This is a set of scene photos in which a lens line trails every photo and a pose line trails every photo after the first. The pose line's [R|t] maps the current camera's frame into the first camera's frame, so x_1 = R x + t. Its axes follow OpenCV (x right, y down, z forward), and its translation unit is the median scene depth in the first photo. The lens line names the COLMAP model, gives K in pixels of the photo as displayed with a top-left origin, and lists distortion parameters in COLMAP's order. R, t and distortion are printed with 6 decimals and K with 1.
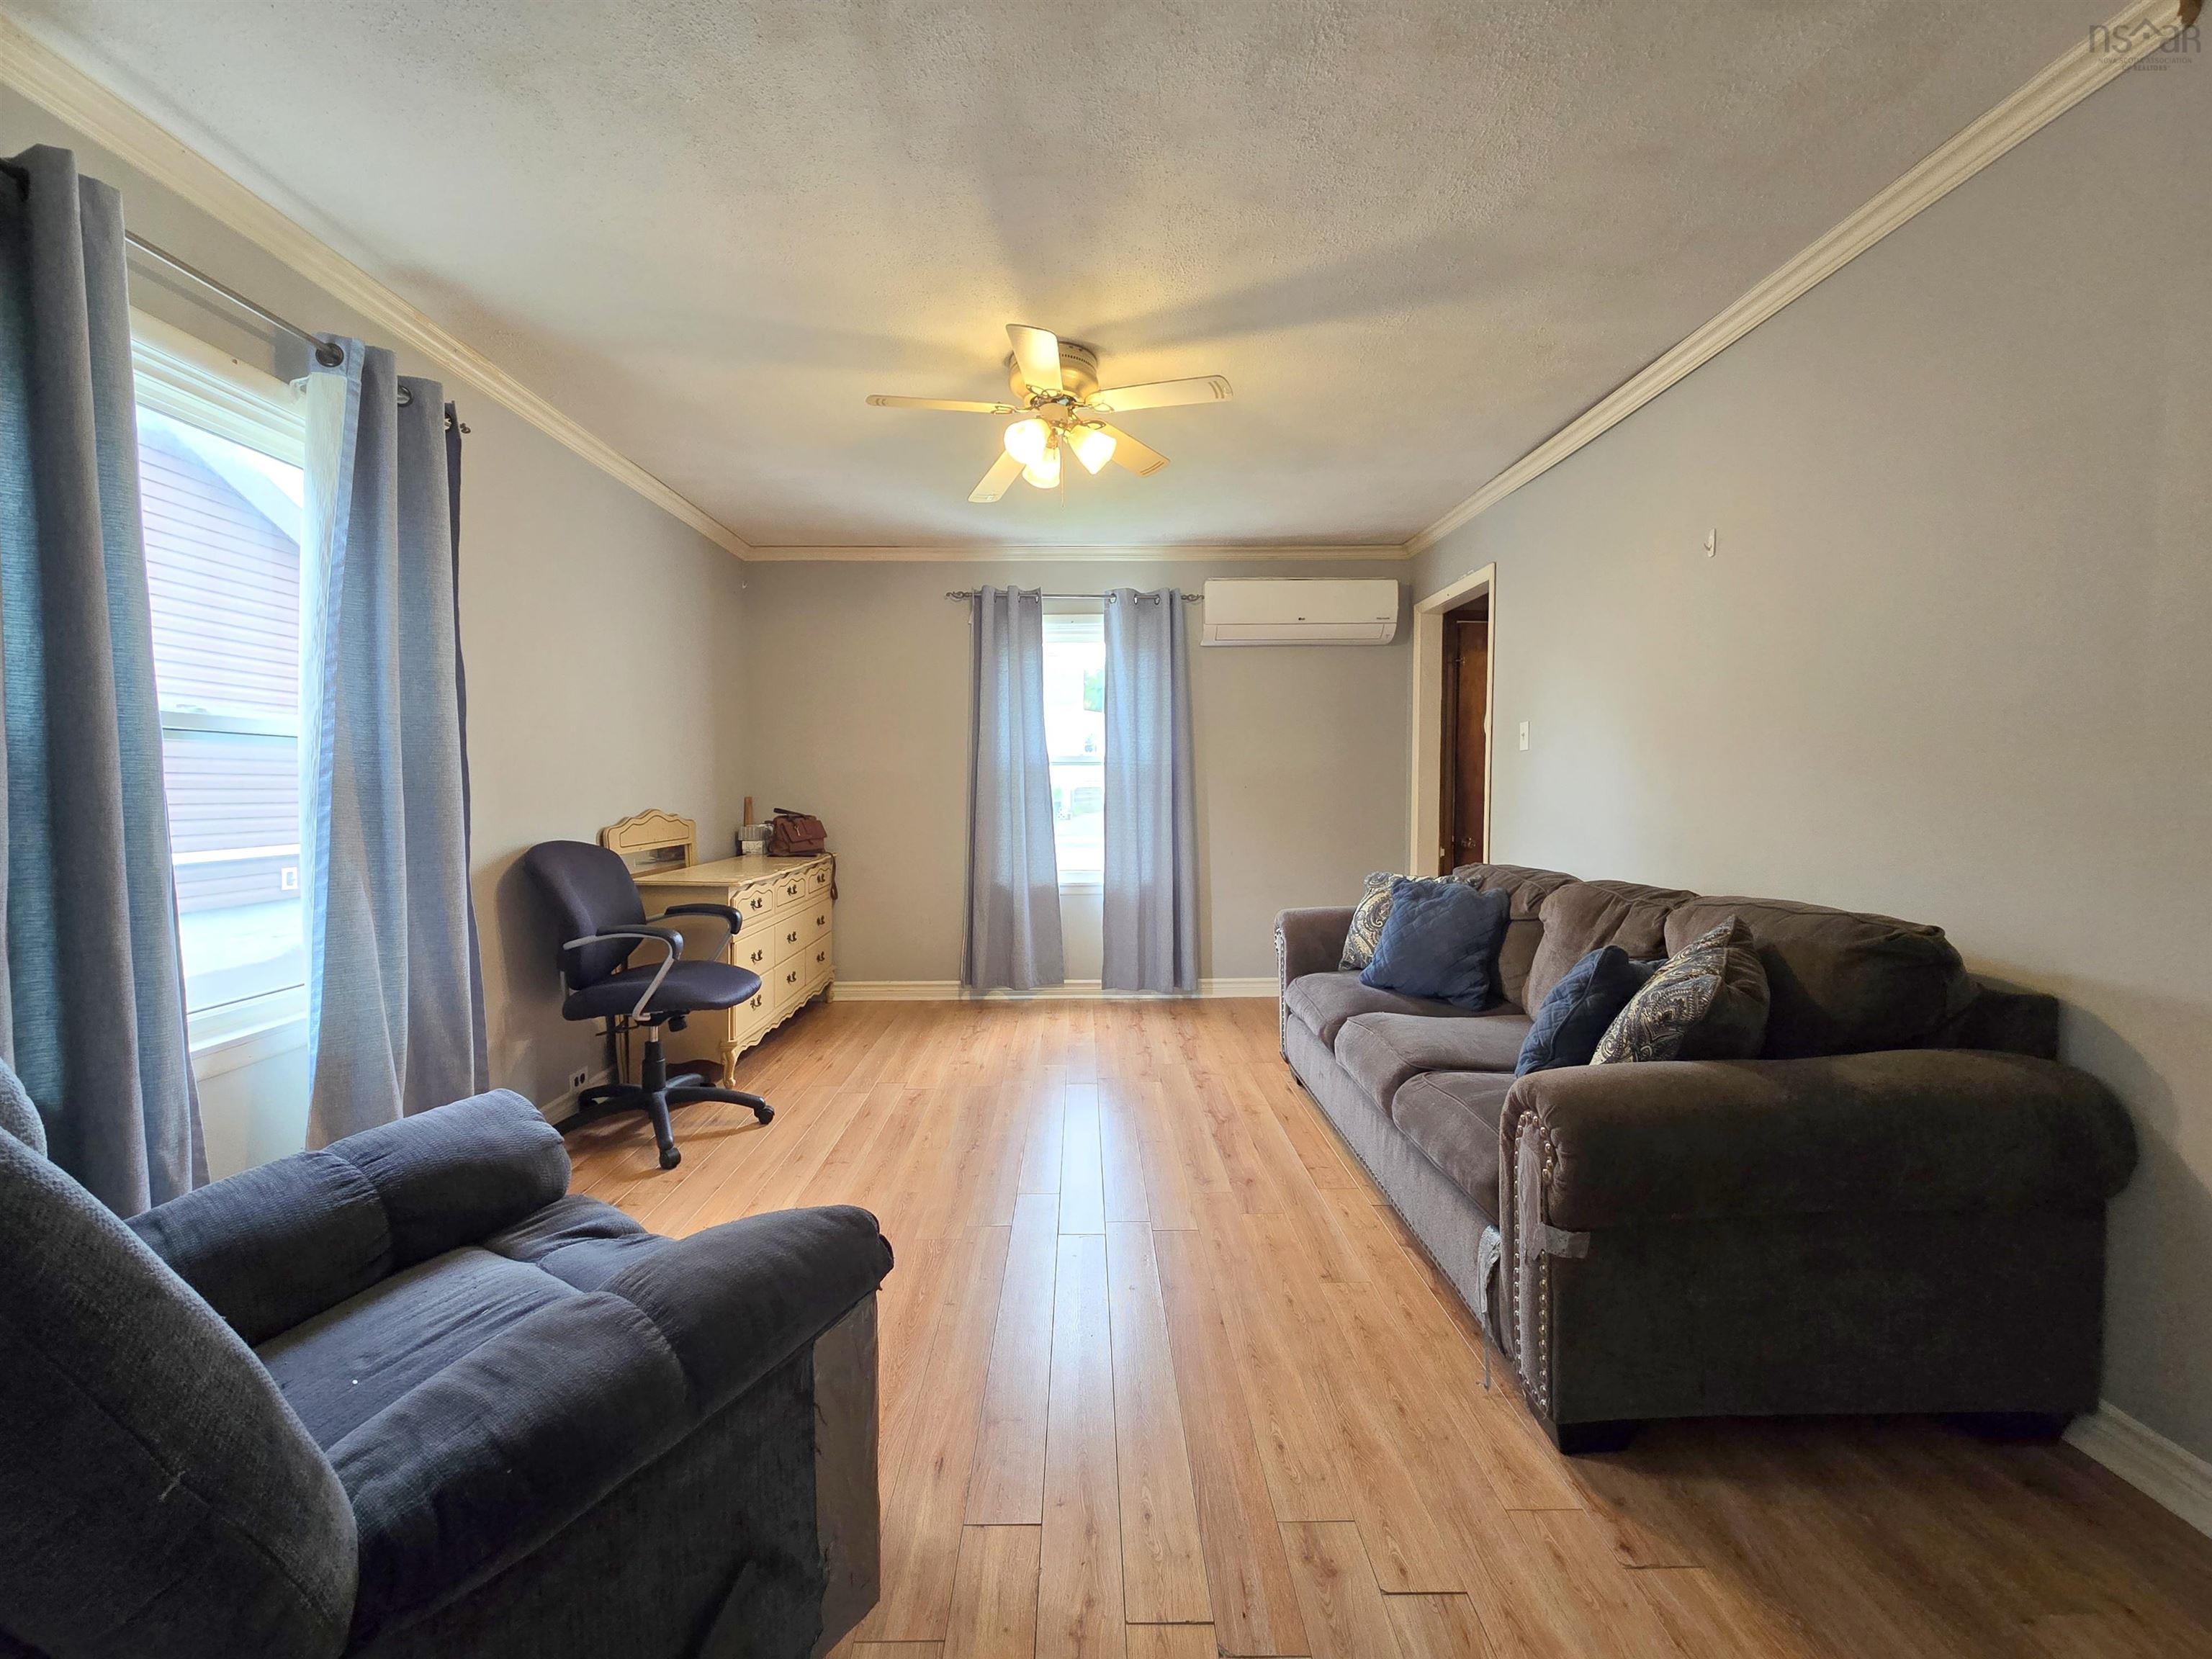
lens RADIAL K [[924.3, 0, 1094.9], [0, 924.3, 830.8], [0, 0, 1]] dist [0.000423, -0.000044]
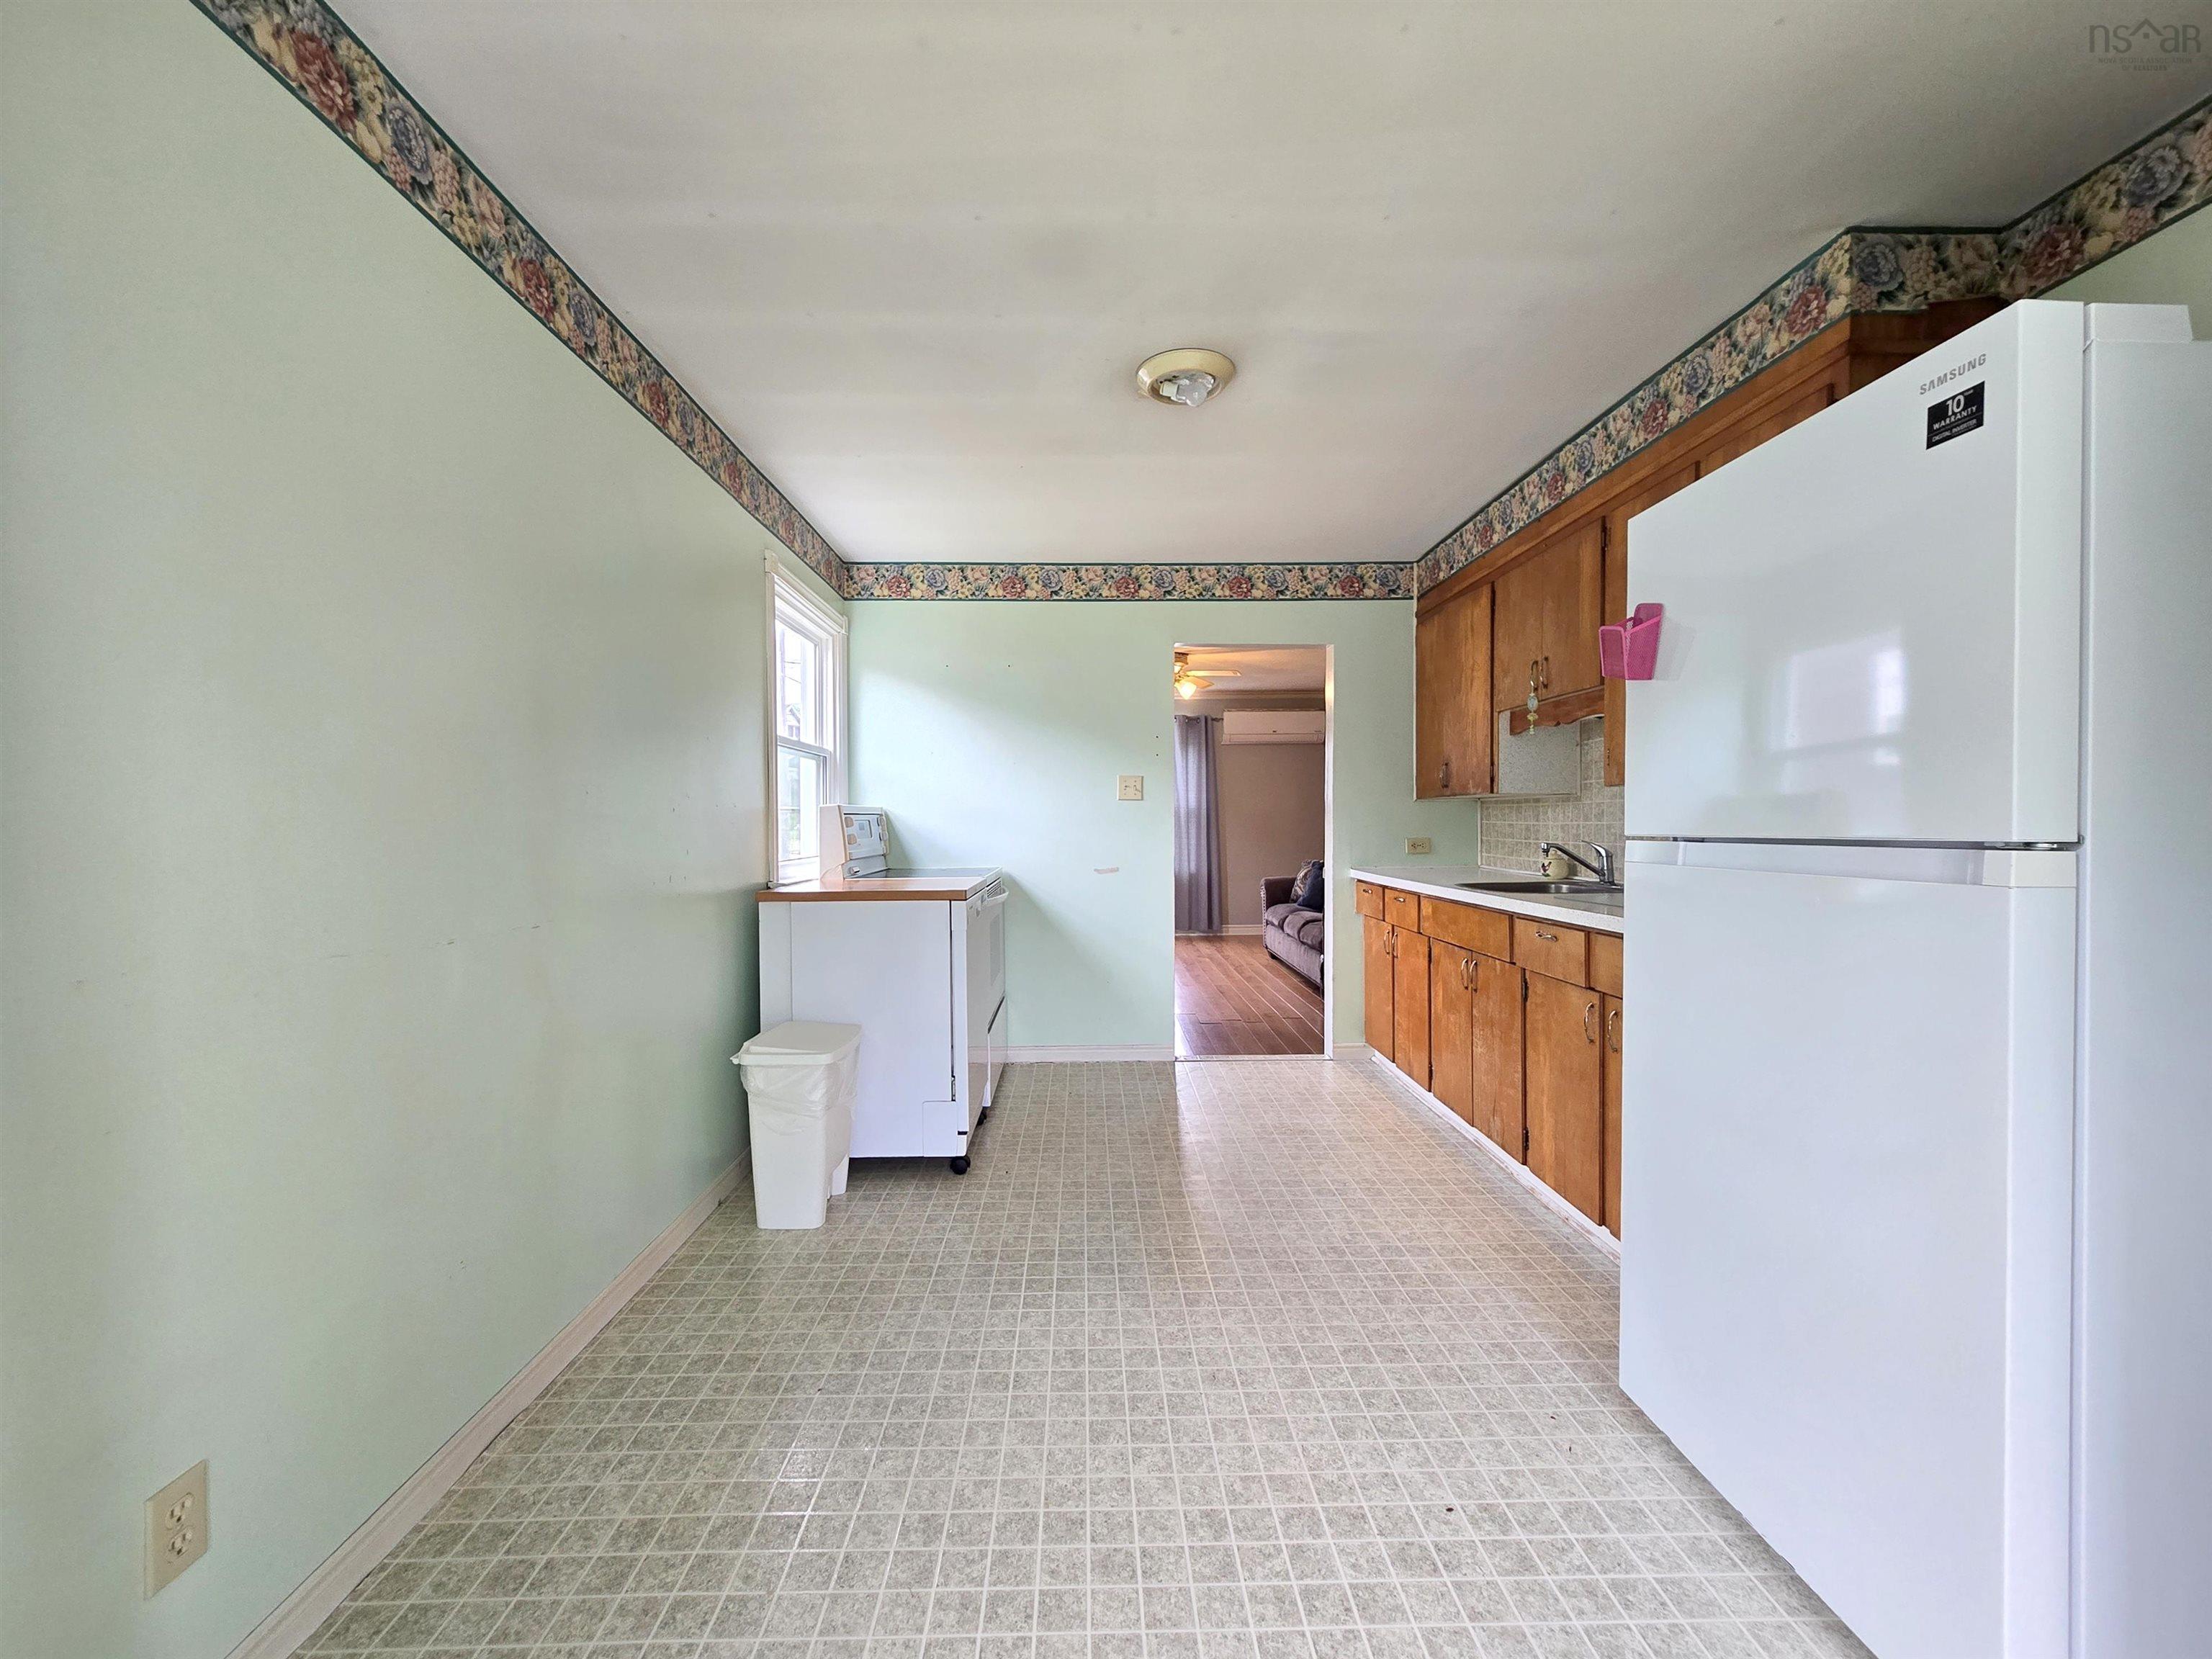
lens RADIAL K [[907.2, 0, 1100.9], [0, 907.2, 821.9], [0, 0, 1]] dist [0.000447, 0.000043]
pose [[0.999999, -0.001493, -0.000478, -0.136512], [0.001470, 0.999009, -0.044485, 0.039922], [0.000544, 0.044484, 0.999010, -0.875200]]
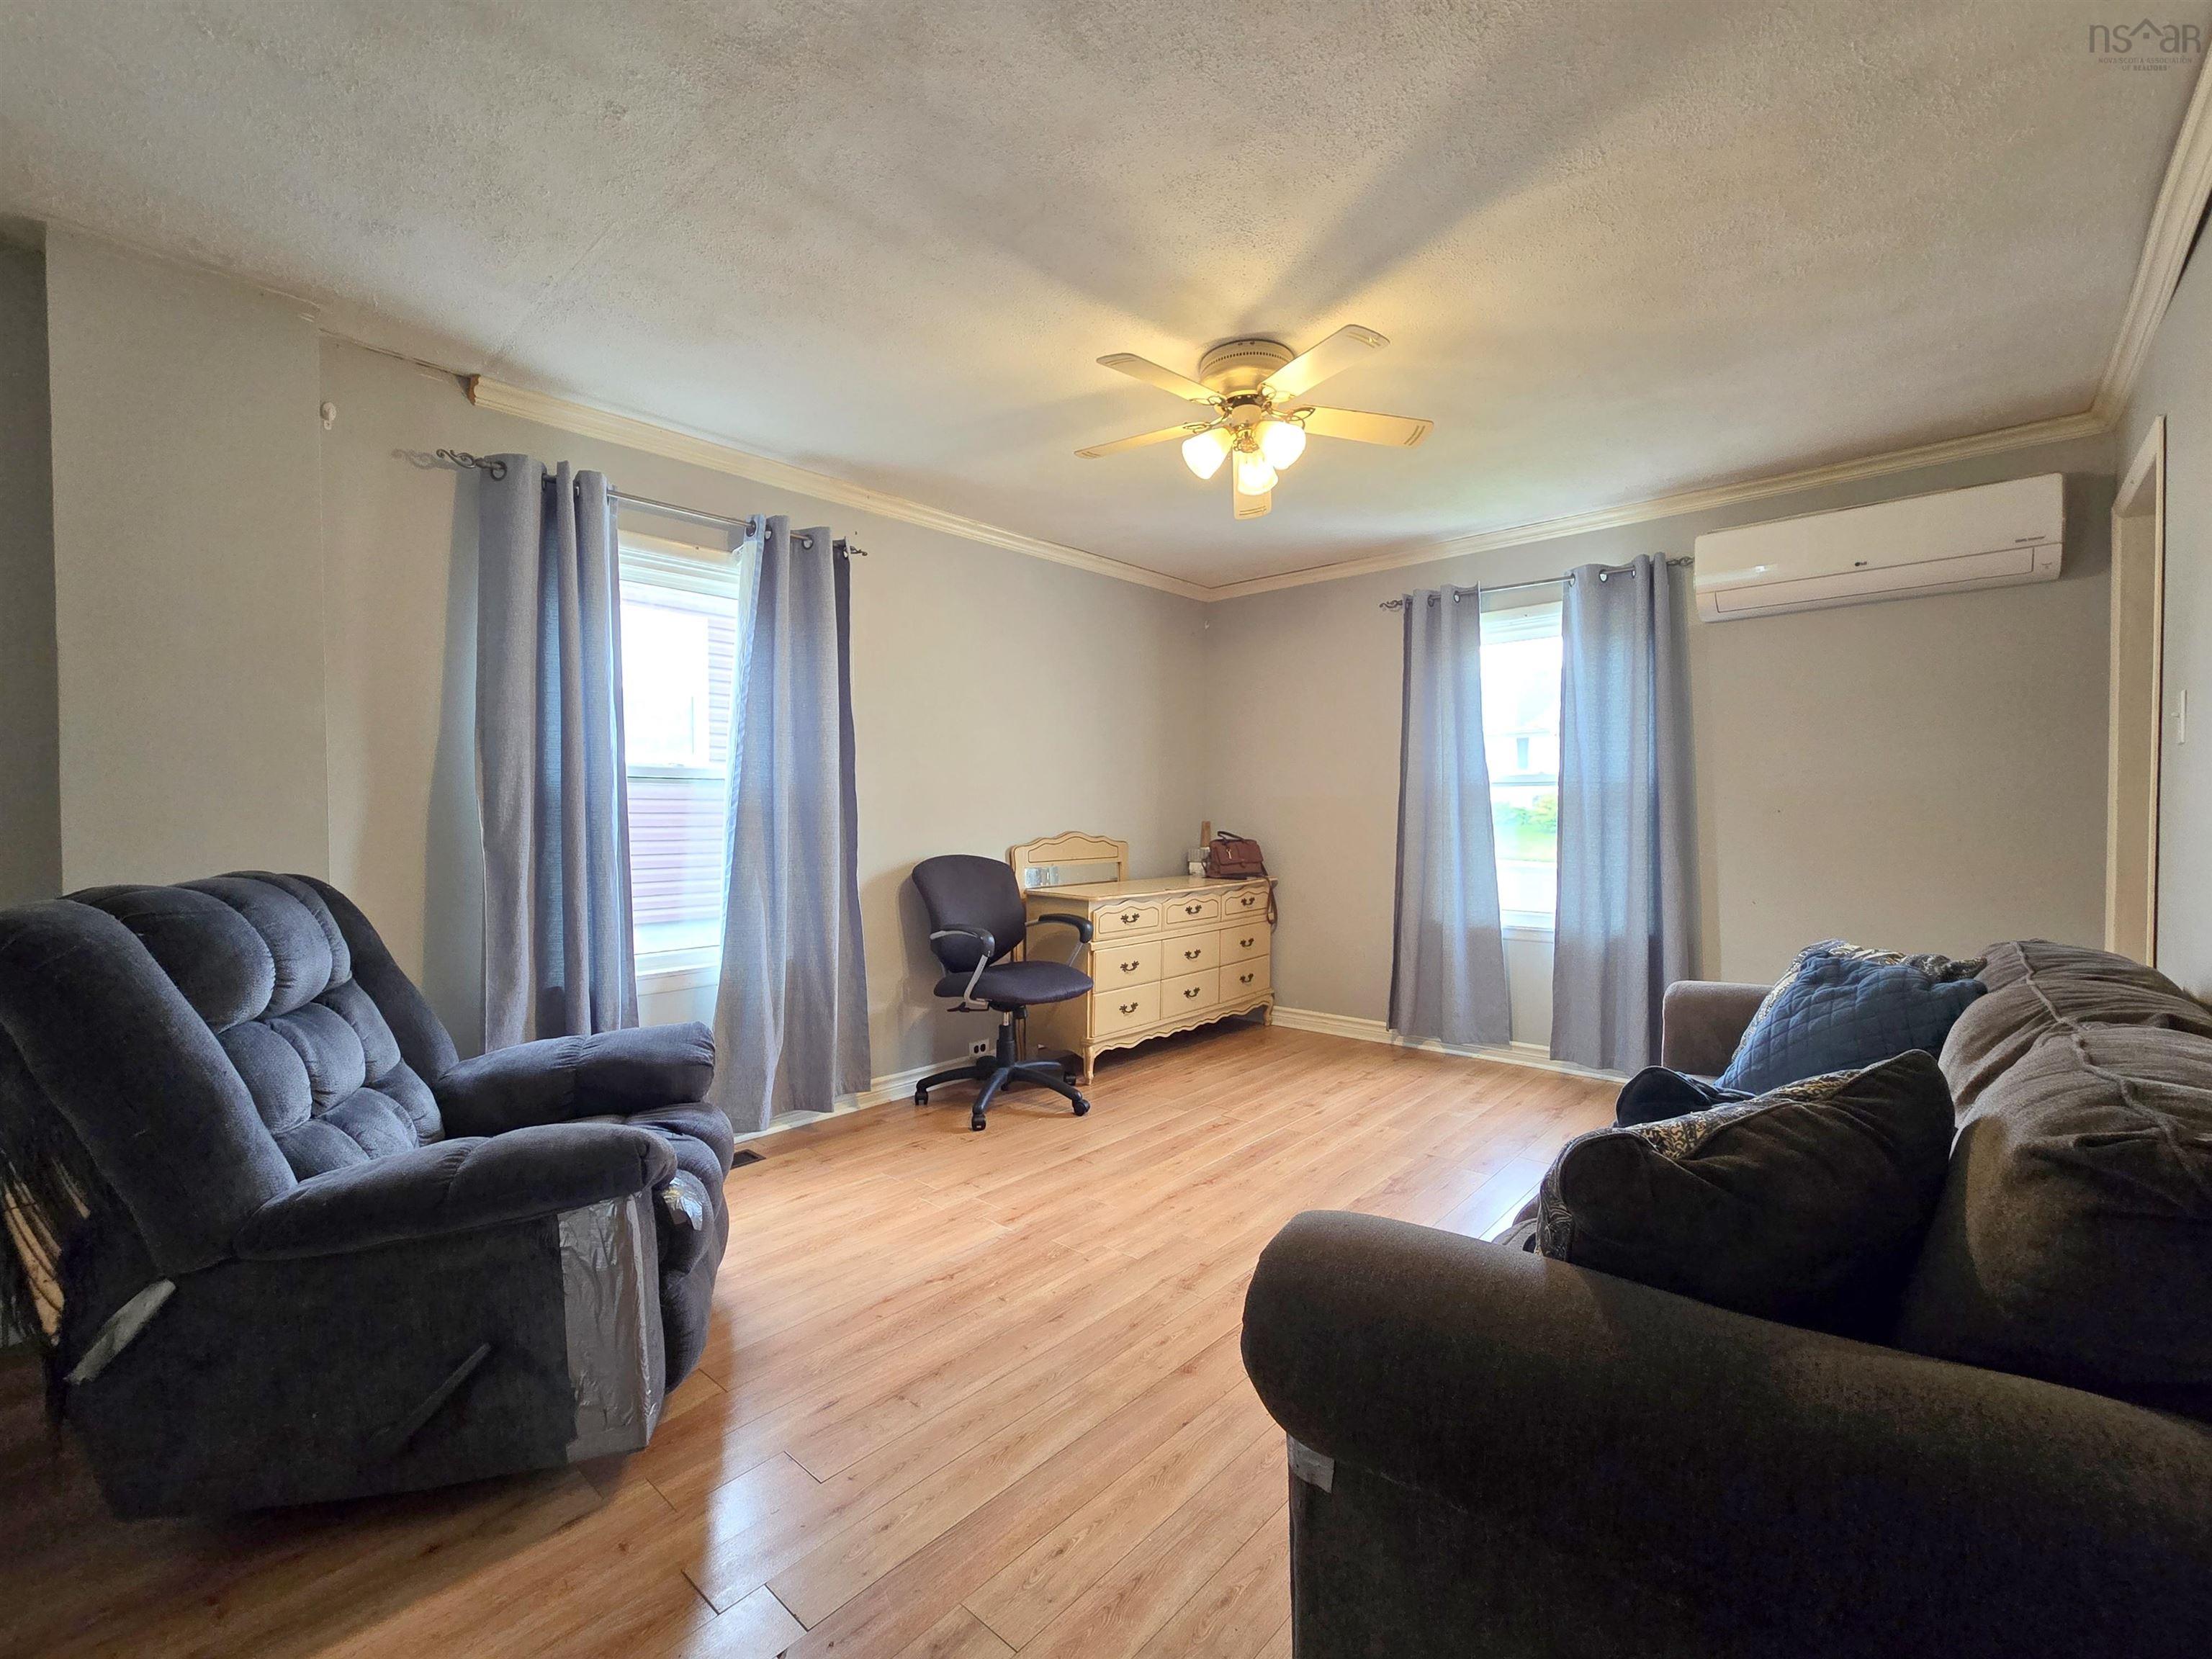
lens RADIAL K [[950.7, 0, 1111.9], [0, 950.7, 833.6], [0, 0, 1]] dist [-0.006535, -0.000097]
pose [[0.733943, 0.013603, -0.679075, 0.303828], [-0.029766, 0.999483, -0.012150, -0.006046], [0.678559, 0.029131, 0.733968, 0.123048]]
